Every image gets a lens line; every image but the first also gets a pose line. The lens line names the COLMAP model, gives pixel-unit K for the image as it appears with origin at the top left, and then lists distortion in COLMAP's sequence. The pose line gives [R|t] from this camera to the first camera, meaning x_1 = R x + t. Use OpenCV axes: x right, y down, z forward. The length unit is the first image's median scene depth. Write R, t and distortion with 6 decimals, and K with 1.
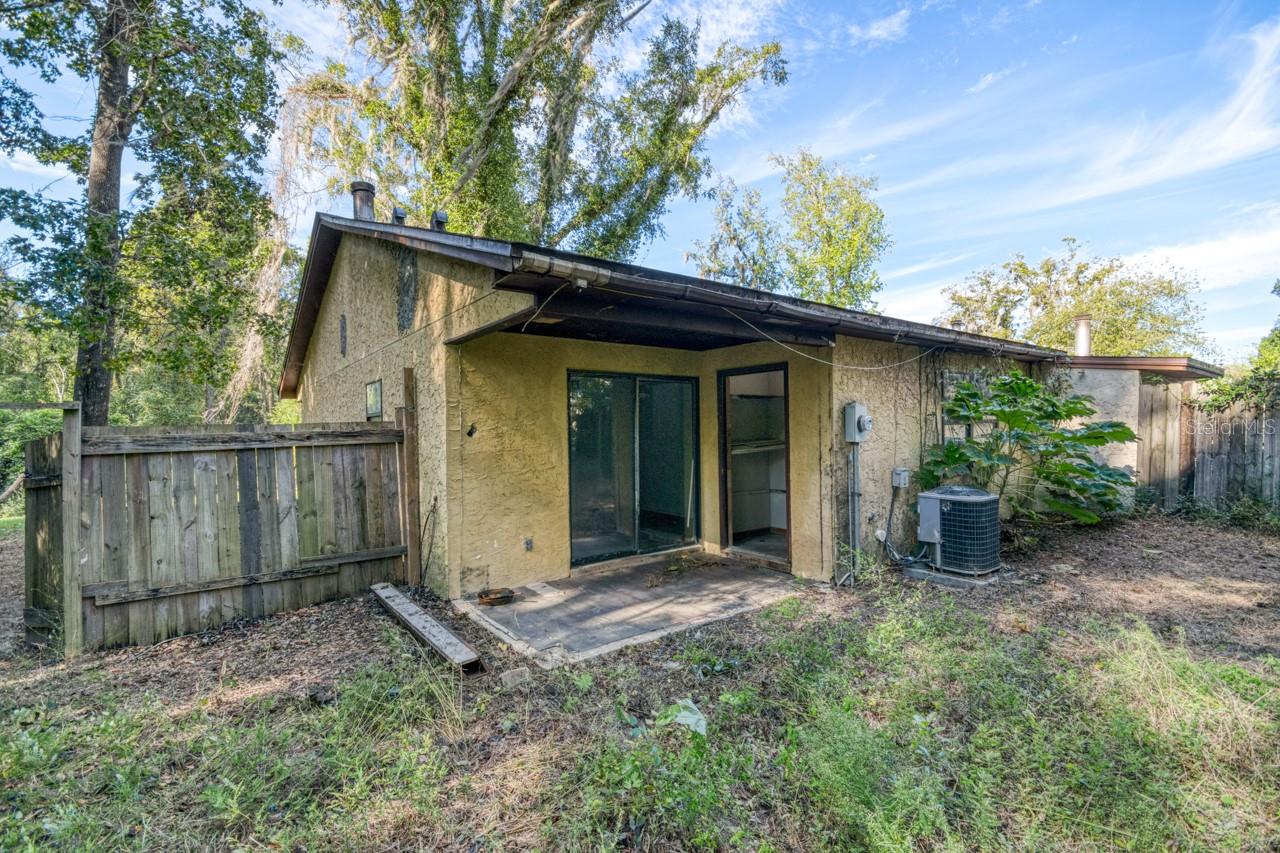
lens RADIAL K [[545.6, 0, 641.9], [0, 545.6, 432.9], [0, 0, 1]] dist [0.001547, 0.000196]
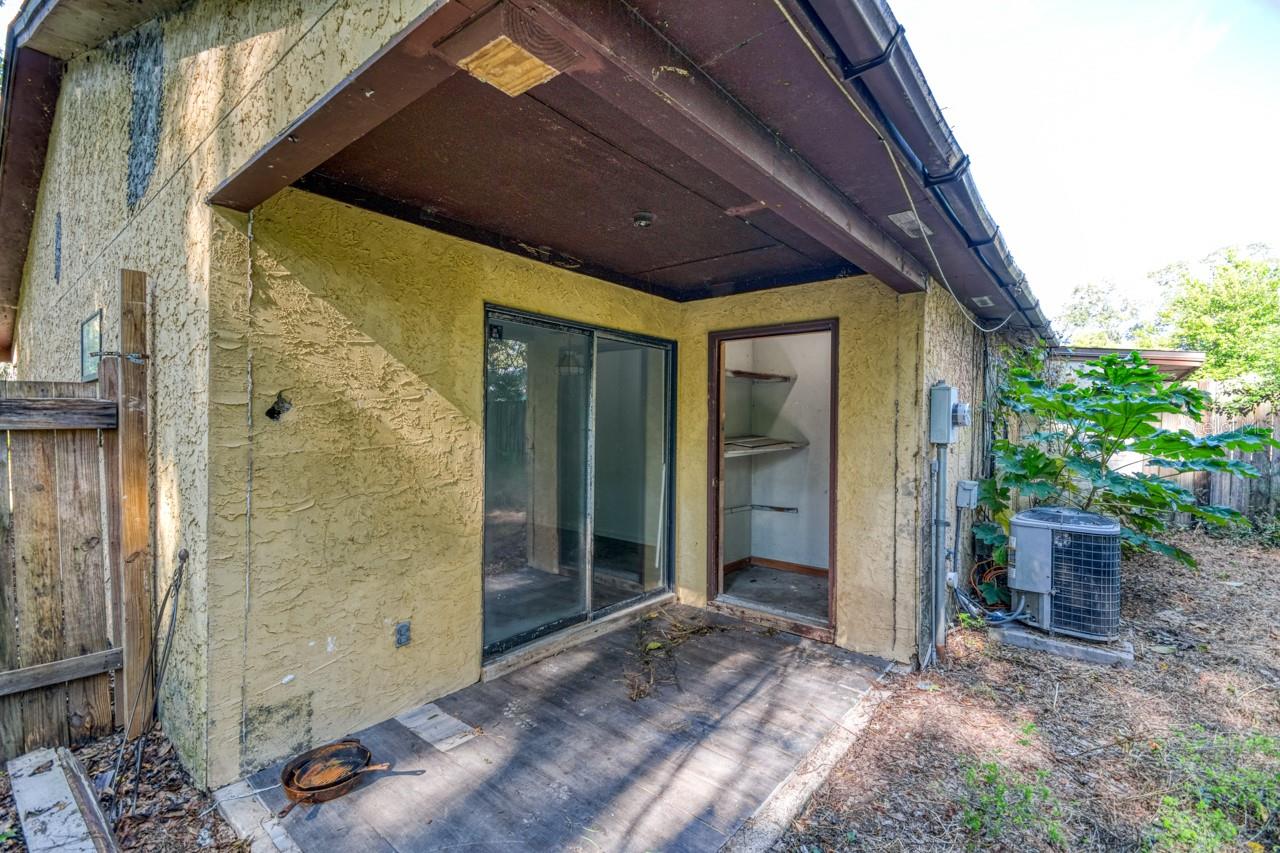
lens RADIAL K [[551.6, 0, 646.1], [0, 551.6, 426.0], [0, 0, 1]] dist [0.006202, -0.000059]
pose [[0.970115, 0.023001, 0.241554, -0.111758], [-0.022607, 0.999735, -0.004401, 0.006420], [-0.241591, -0.001192, 0.970377, 0.428037]]
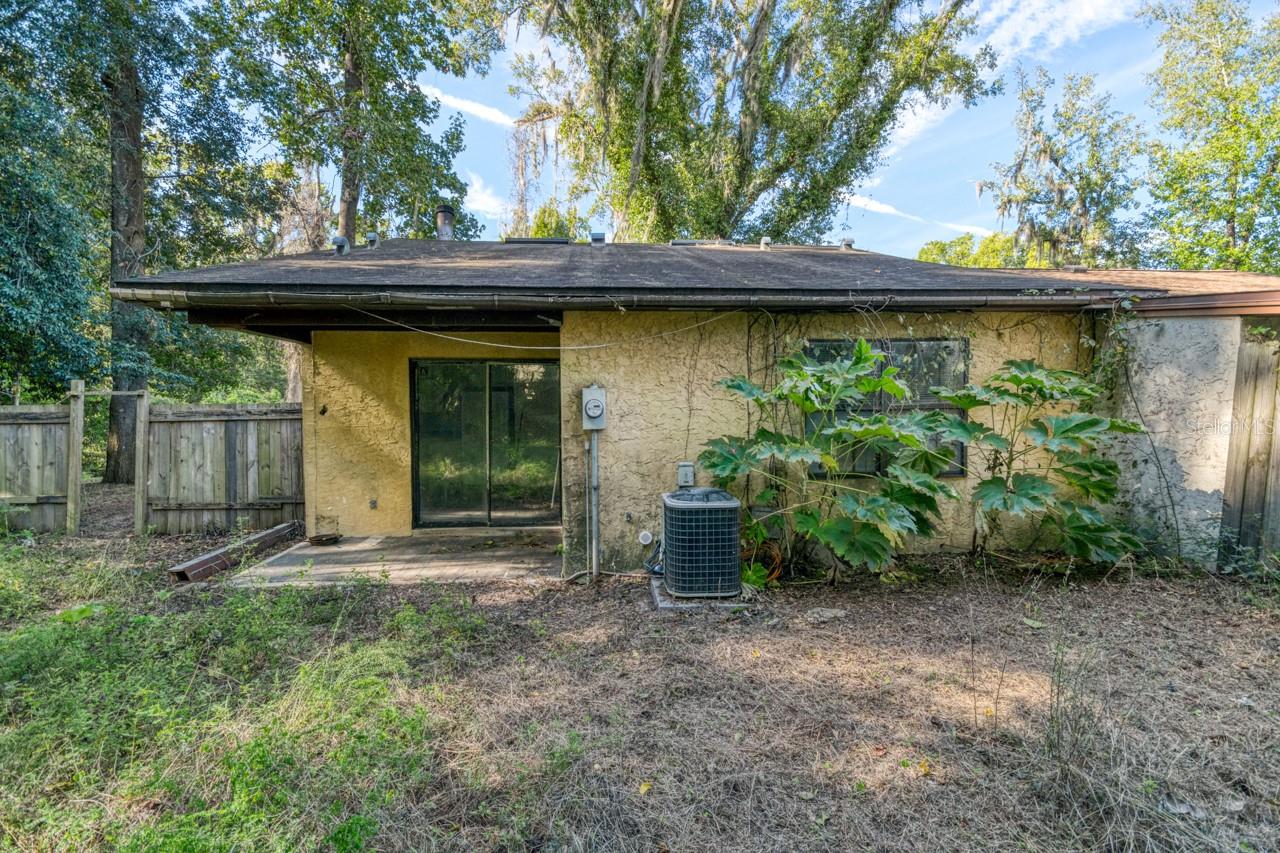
lens RADIAL K [[568.0, 0, 640.0], [0, 568.0, 429.5], [0, 0, 1]] dist [0.026436, -0.016093]
pose [[0.836040, 0.034387, -0.547590, 0.958440], [-0.014290, 0.999060, 0.040920, -0.022823], [0.548482, -0.026386, 0.835746, 0.252913]]
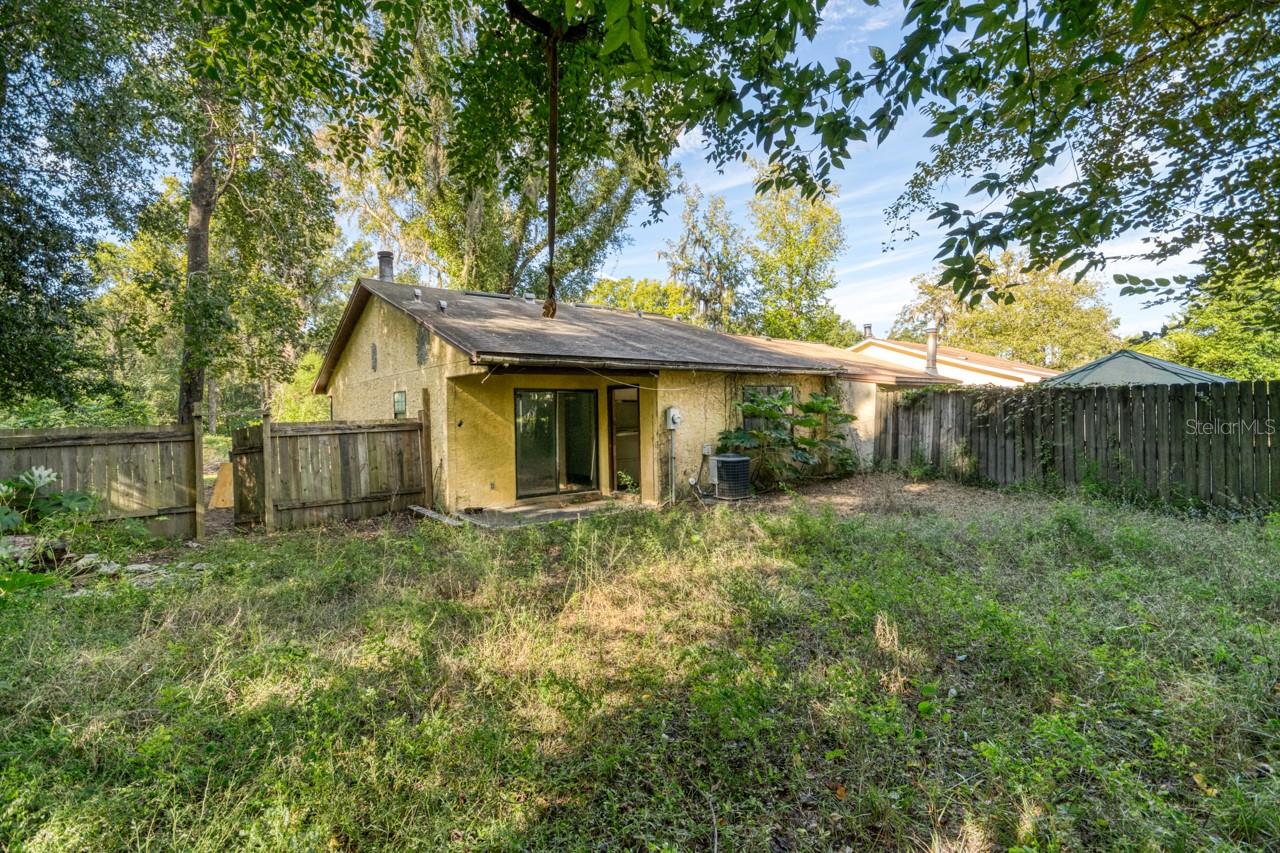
lens RADIAL K [[560.5, 0, 643.4], [0, 560.5, 425.9], [0, 0, 1]] dist [0.005148, 0.000185]
pose [[0.999932, -0.001433, 0.011559, 0.268904], [0.001211, 0.999816, 0.019155, -0.029474], [-0.011584, -0.019140, 0.999750, -0.856584]]
